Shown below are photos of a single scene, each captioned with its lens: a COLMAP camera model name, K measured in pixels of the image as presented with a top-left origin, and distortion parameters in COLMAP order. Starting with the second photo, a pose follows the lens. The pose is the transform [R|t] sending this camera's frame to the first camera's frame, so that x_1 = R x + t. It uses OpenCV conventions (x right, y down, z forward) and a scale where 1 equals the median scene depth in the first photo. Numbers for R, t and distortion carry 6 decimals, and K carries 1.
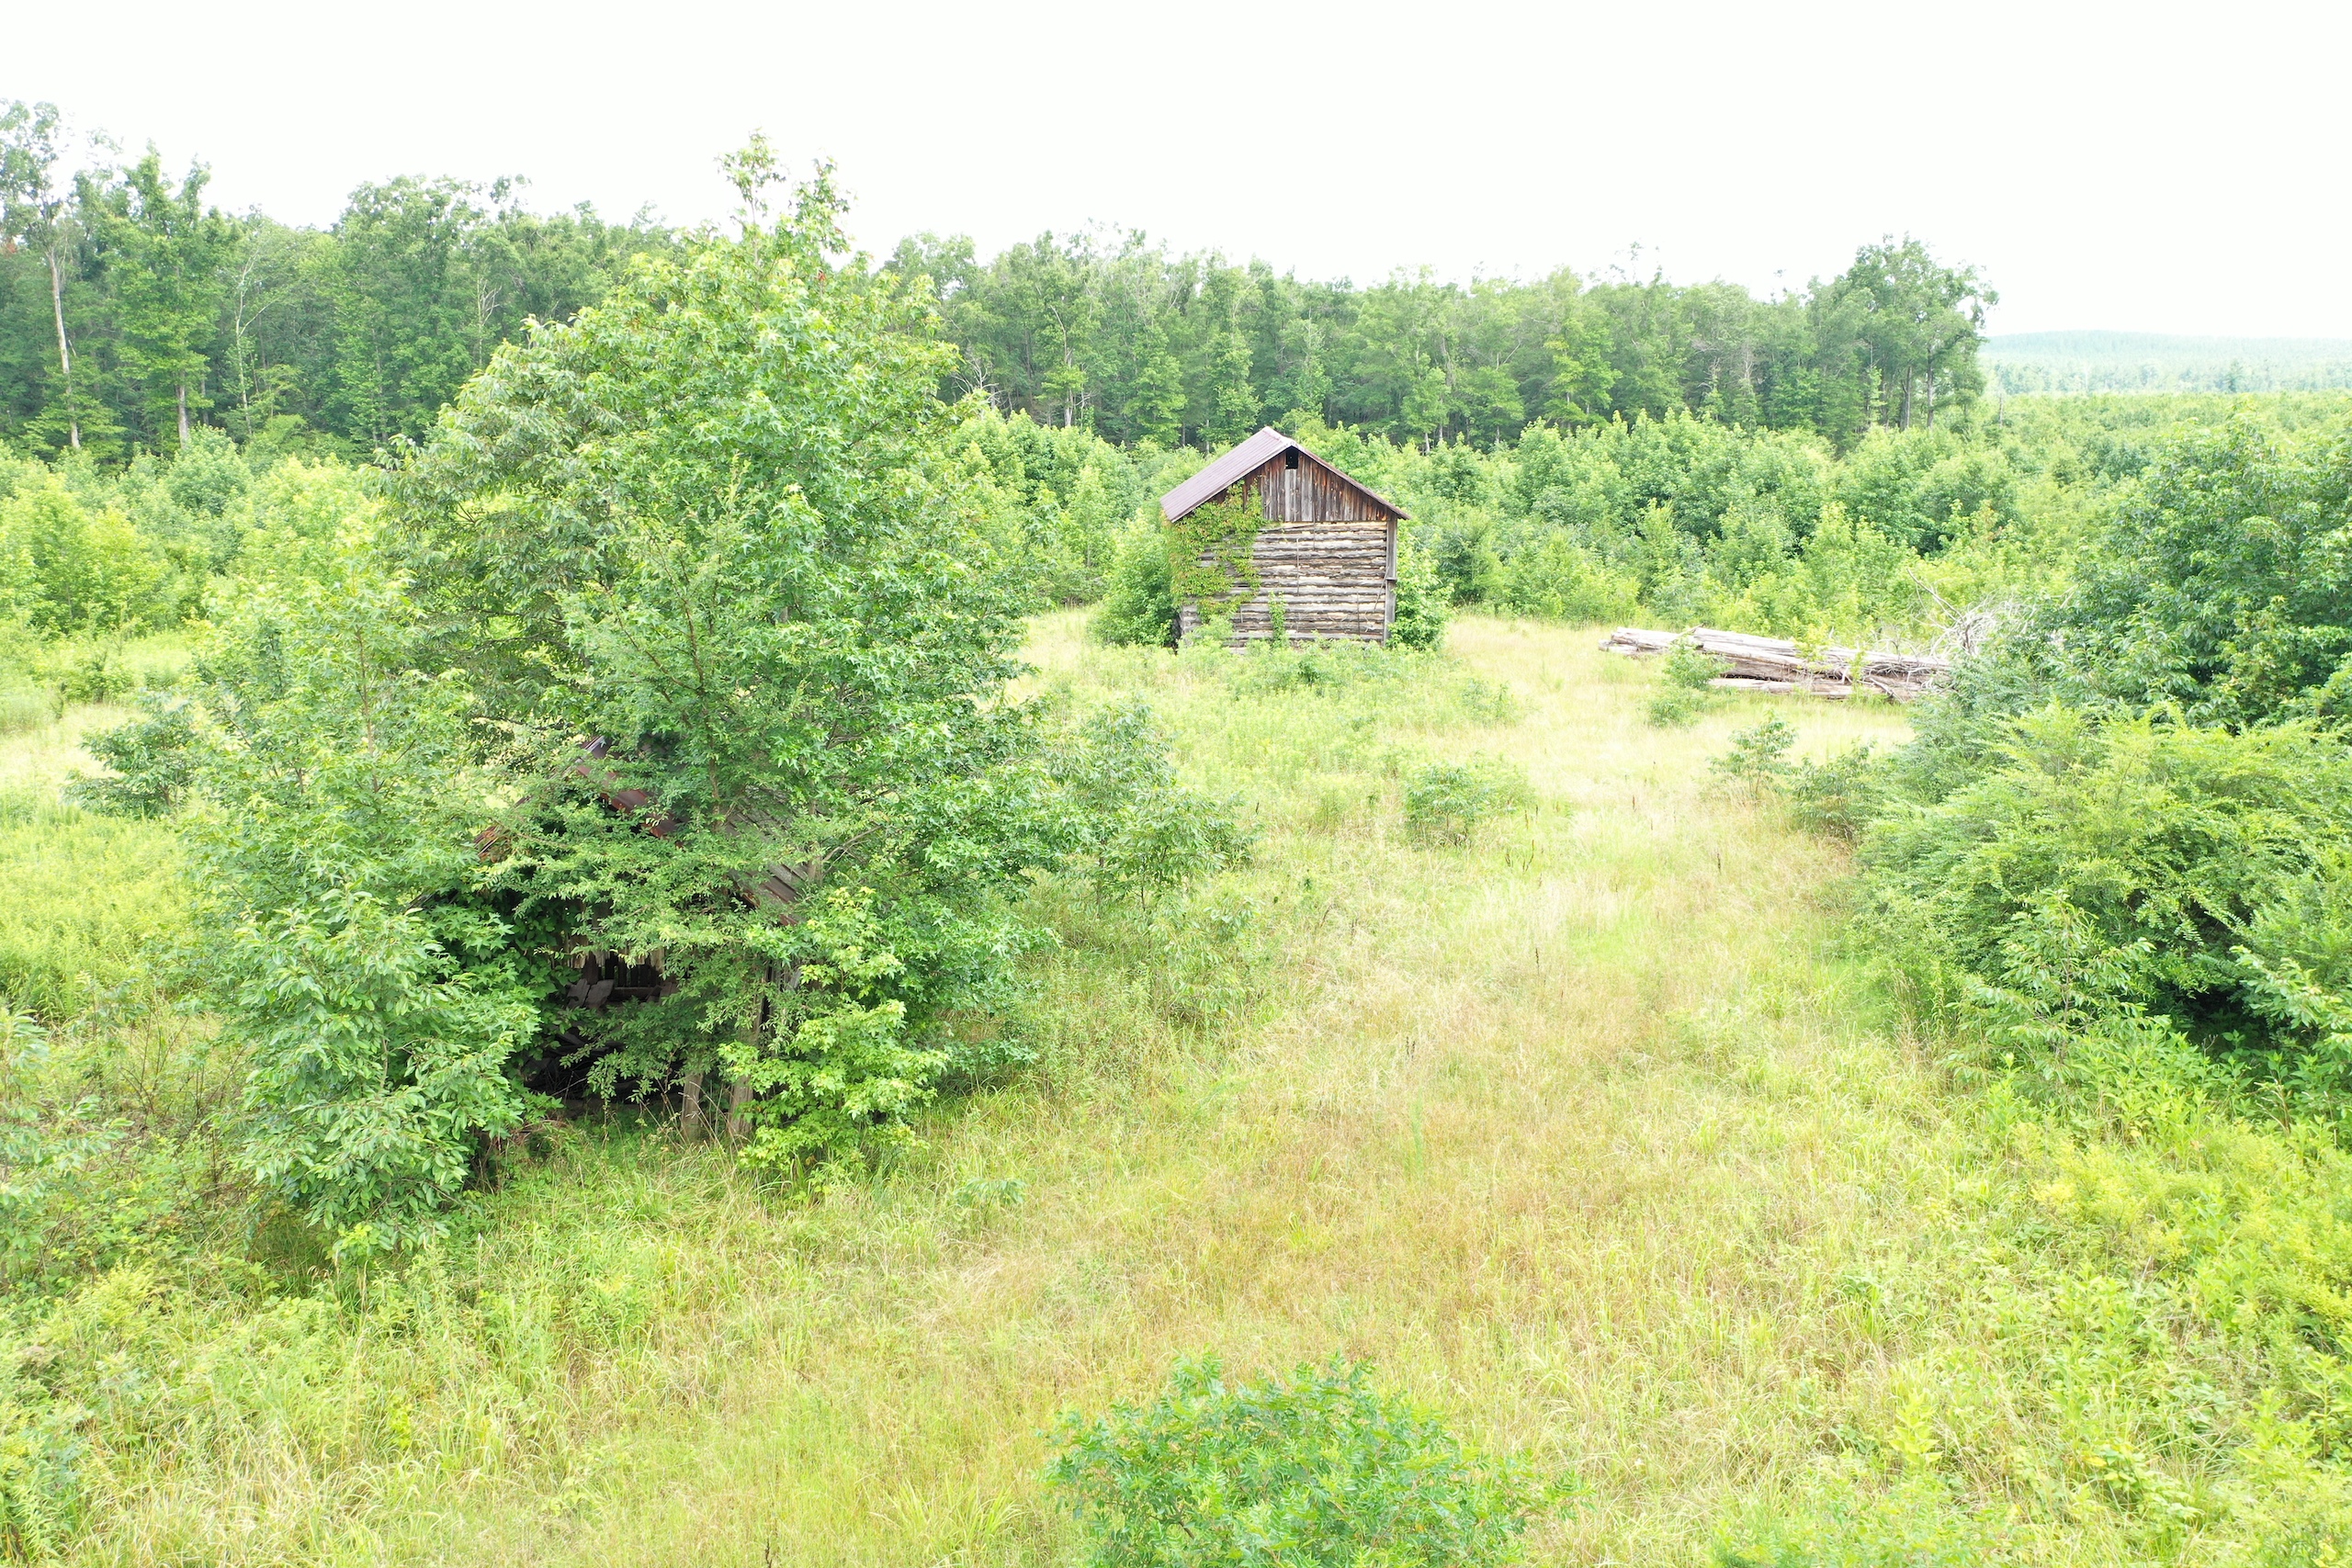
lens RADIAL K [[1847.1, 0, 1171.1], [0, 1847.1, 775.5], [0, 0, 1]] dist [-0.003452, 0.000765]
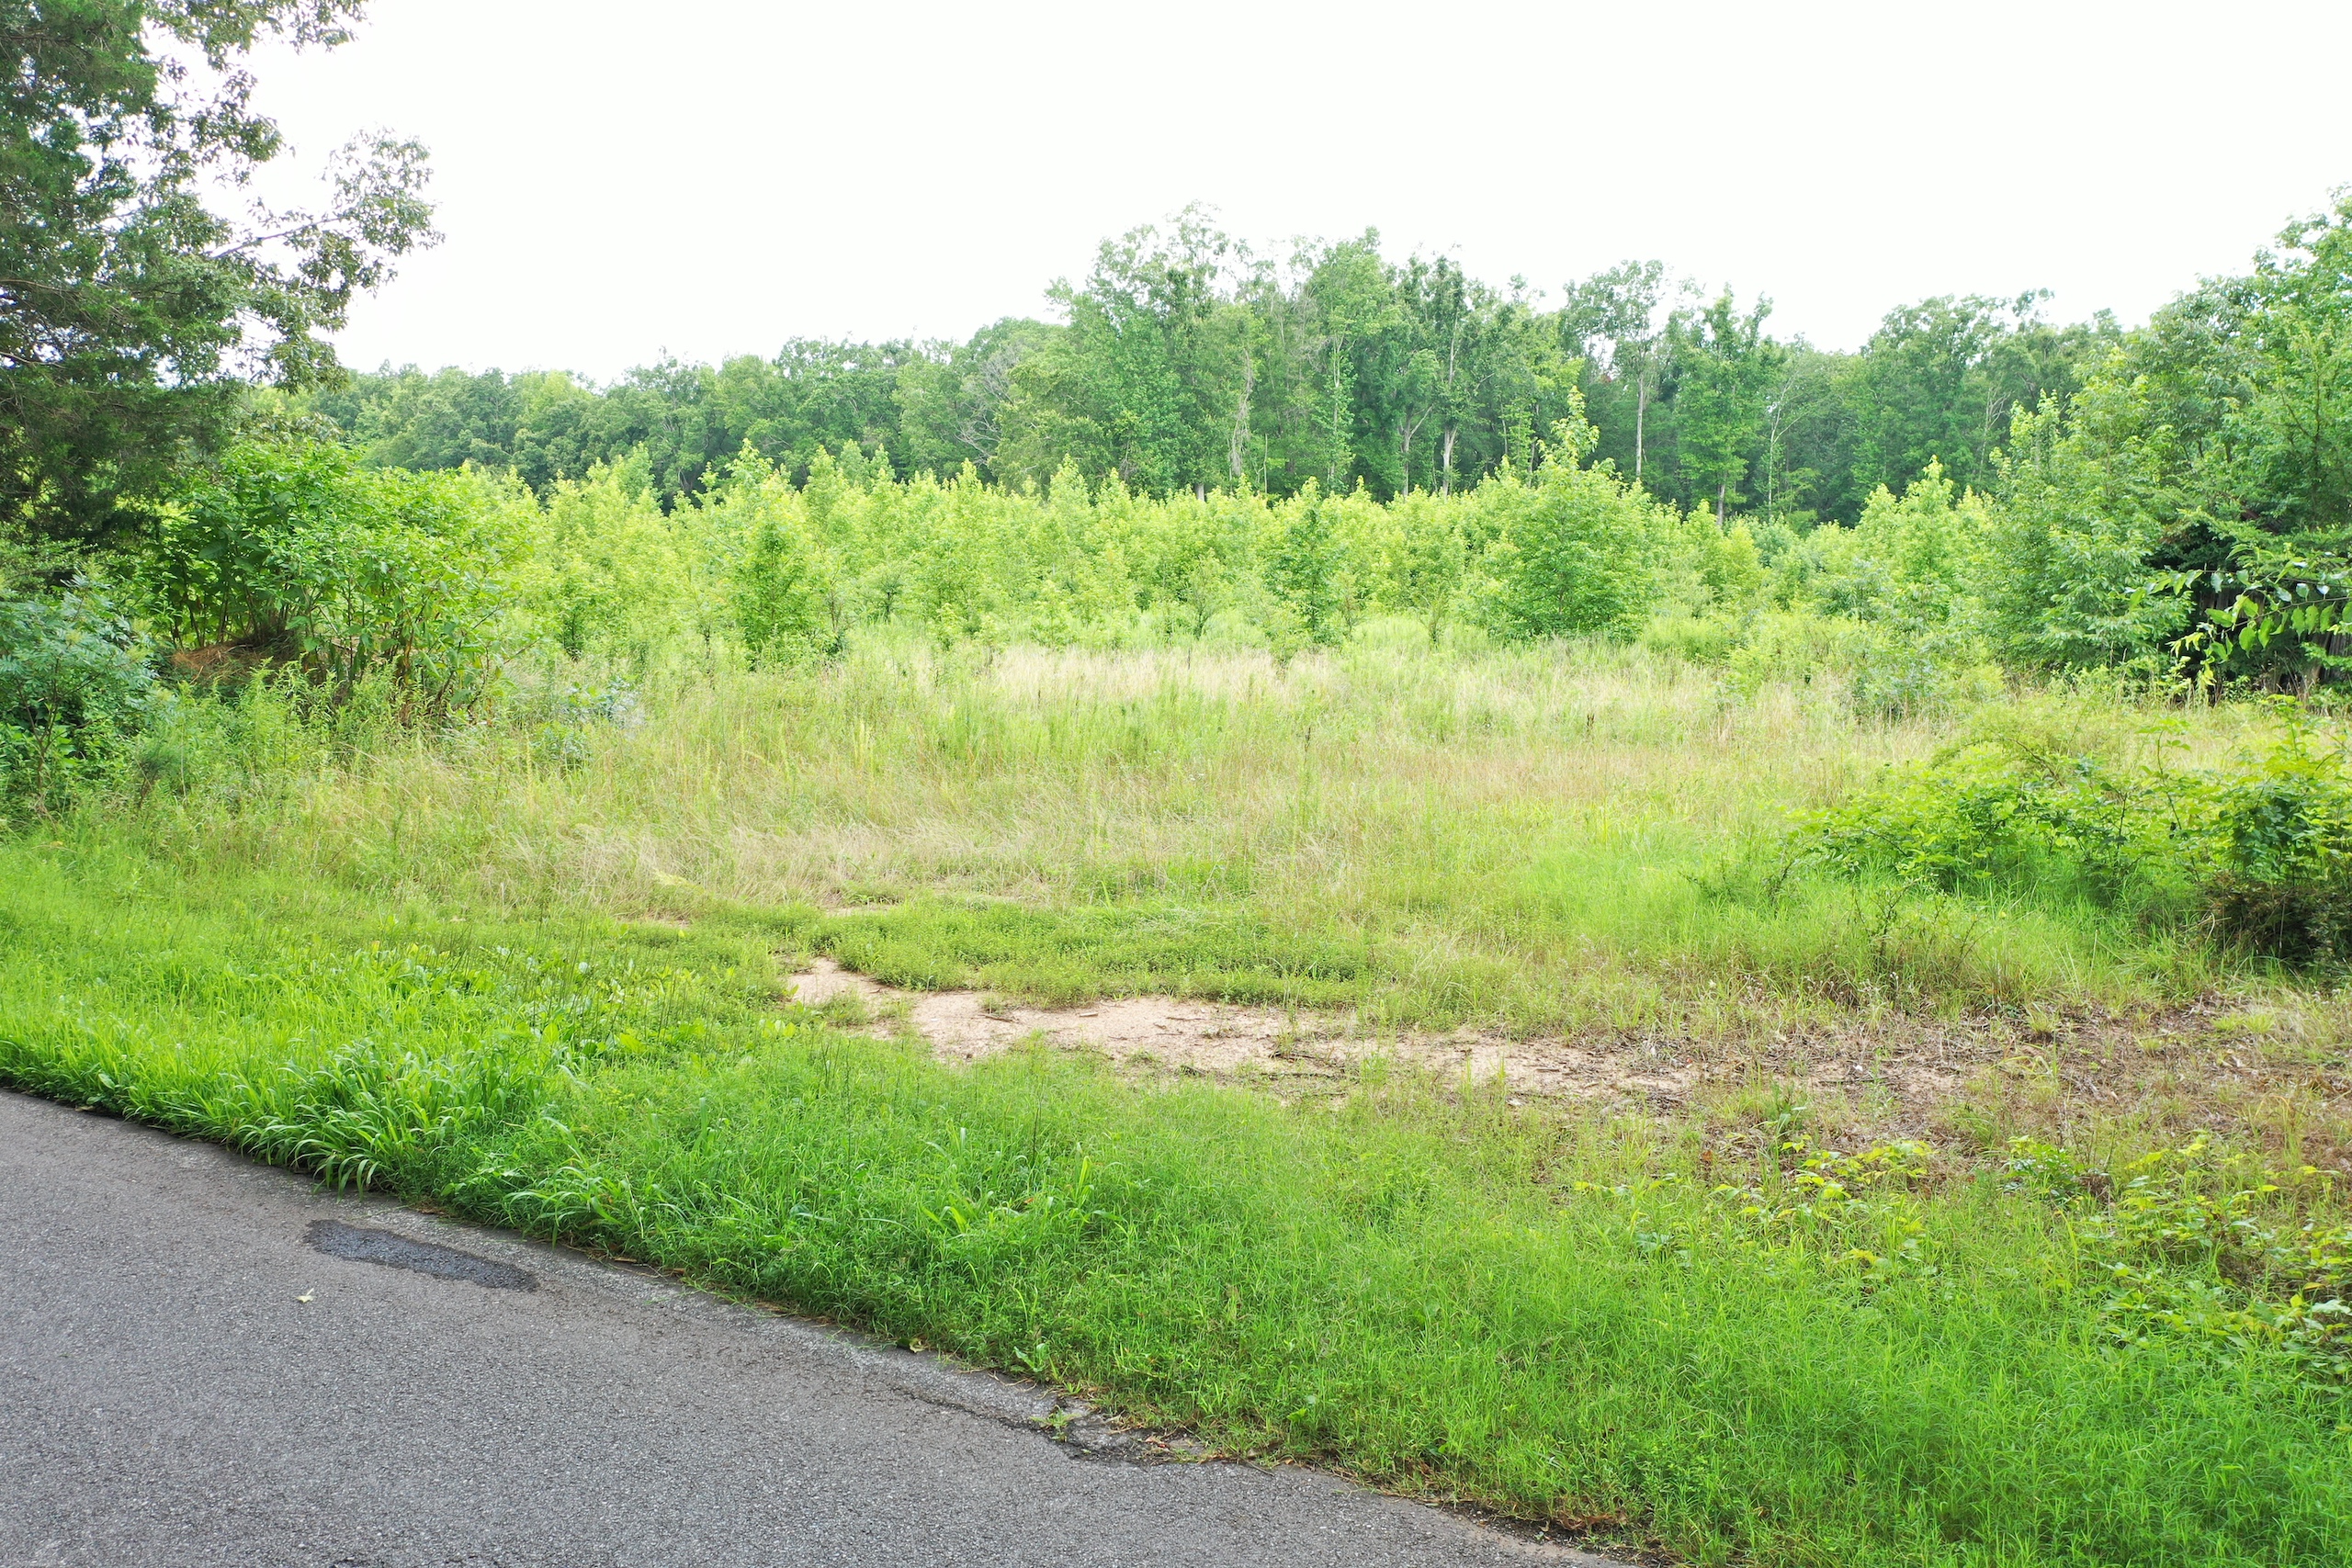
lens RADIAL K [[1847.1, 0, 1179.5], [0, 1847.1, 778.0], [0, 0, 1]] dist [-0.003452, 0.000765]
pose [[0.742895, 0.094286, -0.662735, 0.011192], [-0.142058, 0.989687, -0.018438, 0.047452], [0.654162, 0.107844, 0.748627, -0.101027]]
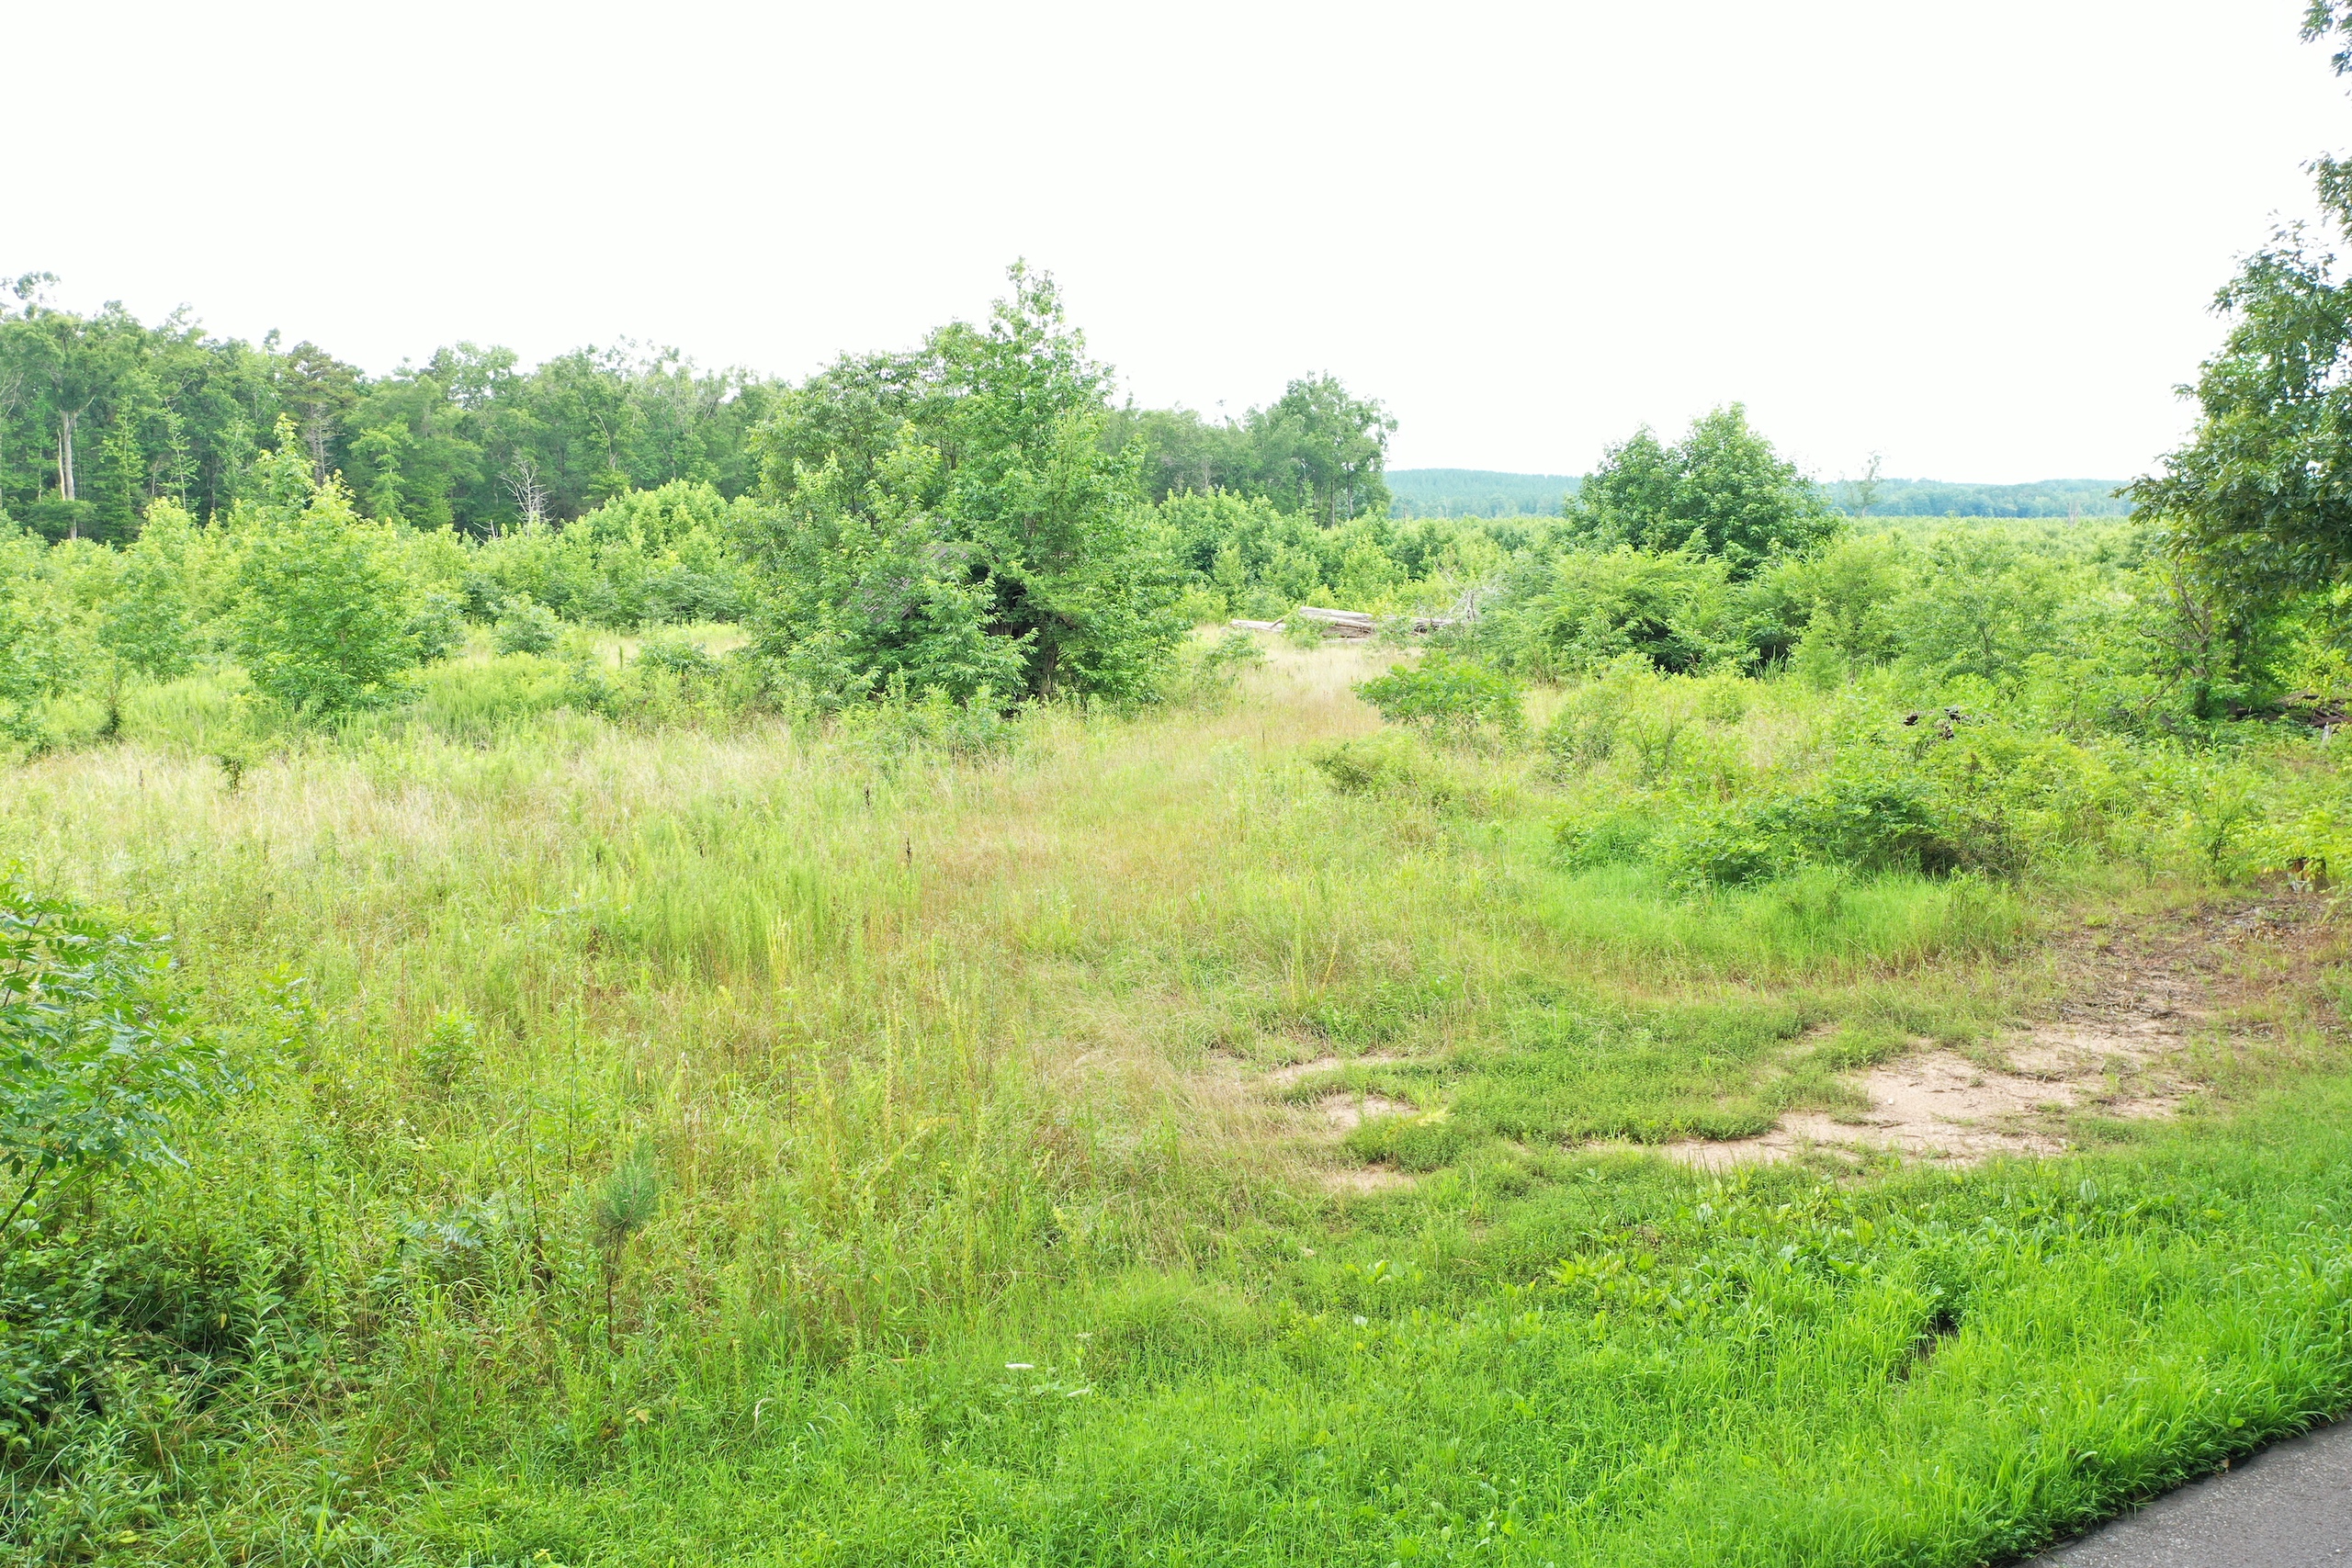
lens RADIAL K [[1847.1, 0, 1170.6], [0, 1847.1, 782.6], [0, 0, 1]] dist [-0.003452, 0.000765]
pose [[0.953187, -0.038288, 0.299947, -0.084128], [0.057945, 0.996696, -0.056914, 0.044370], [-0.296777, 0.071630, 0.952257, -0.118035]]
